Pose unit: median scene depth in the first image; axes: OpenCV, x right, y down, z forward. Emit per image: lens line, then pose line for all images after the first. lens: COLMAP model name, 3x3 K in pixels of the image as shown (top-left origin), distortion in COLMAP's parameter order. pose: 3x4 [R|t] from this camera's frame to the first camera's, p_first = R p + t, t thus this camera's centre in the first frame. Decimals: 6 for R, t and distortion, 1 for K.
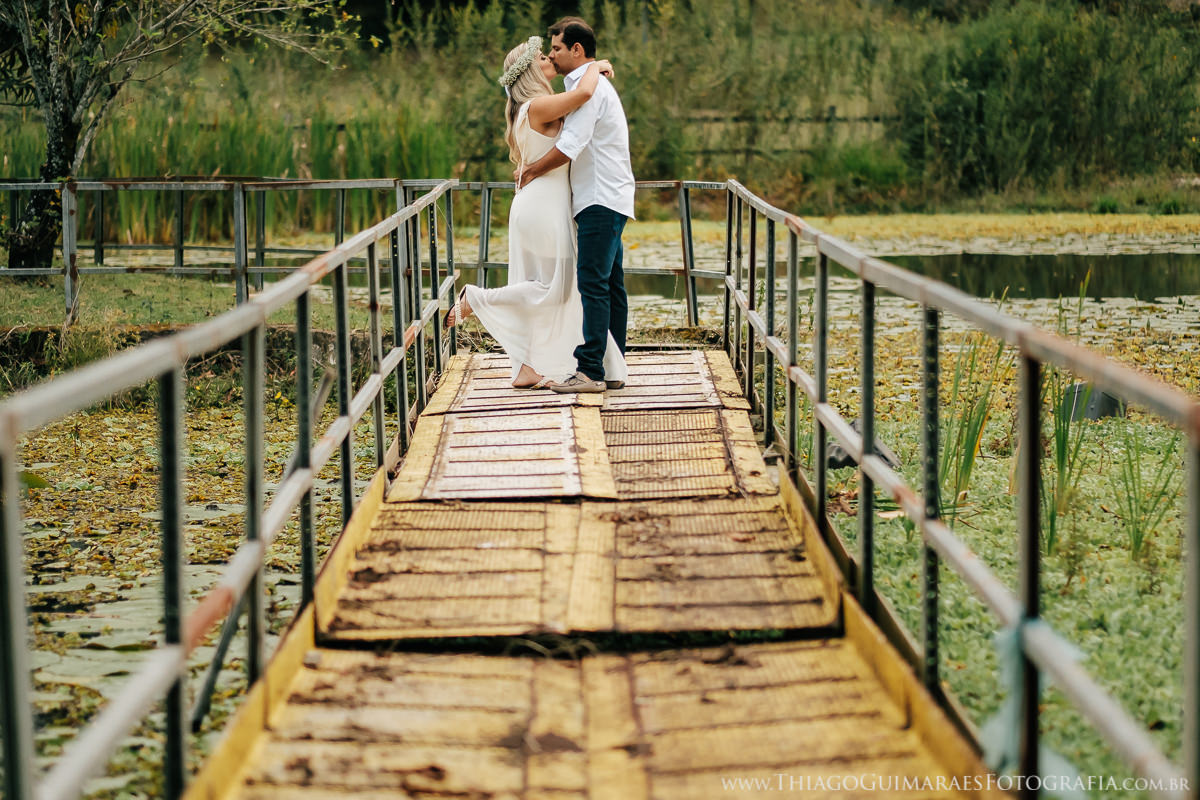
lens RADIAL K [[3002.9, 0, 600.0], [0, 3002.9, 400.0], [0, 0, 1]] dist [0.111928, -0.163470]
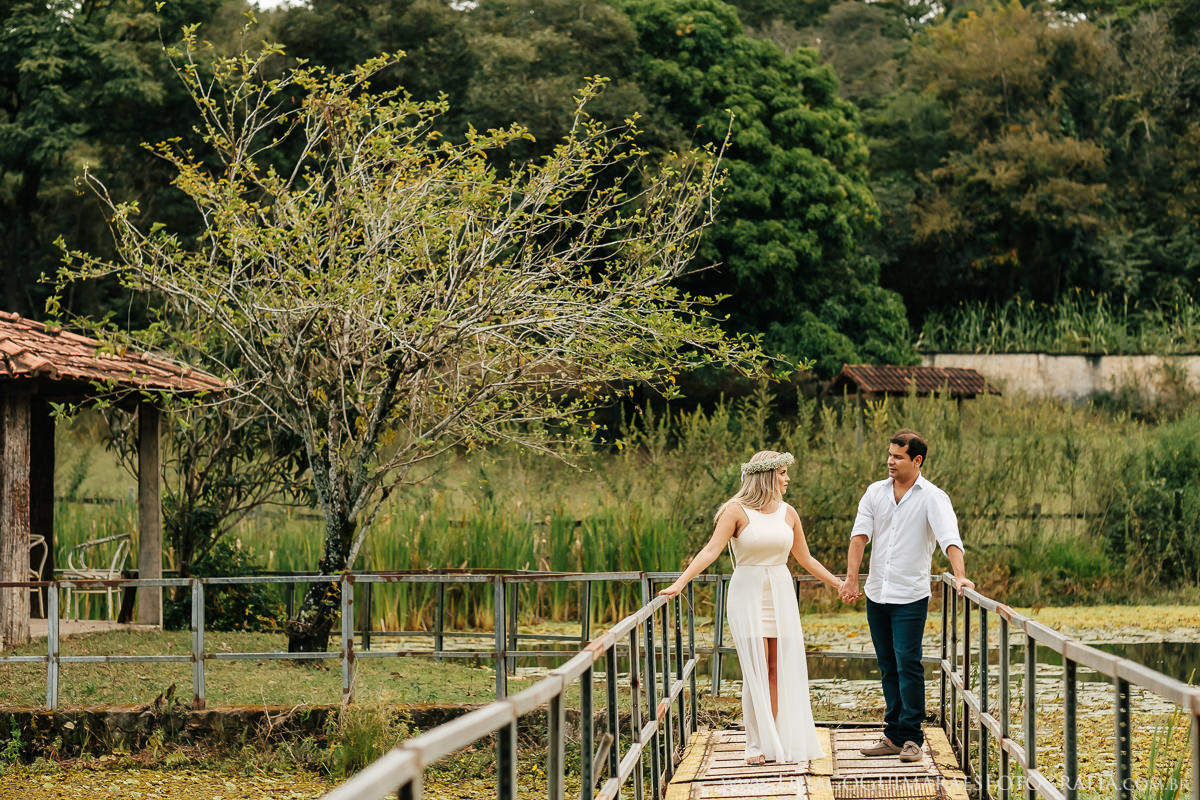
lens RADIAL K [[3017.6, 0, 600.0], [0, 3017.6, 400.0], [0, 0, 1]] dist [0.021235, -0.332286]
pose [[0.997733, -0.002922, -0.067234, -0.007433], [-0.005822, 0.991565, -0.129480, 0.007117], [0.067045, 0.129578, 0.989300, -0.100476]]
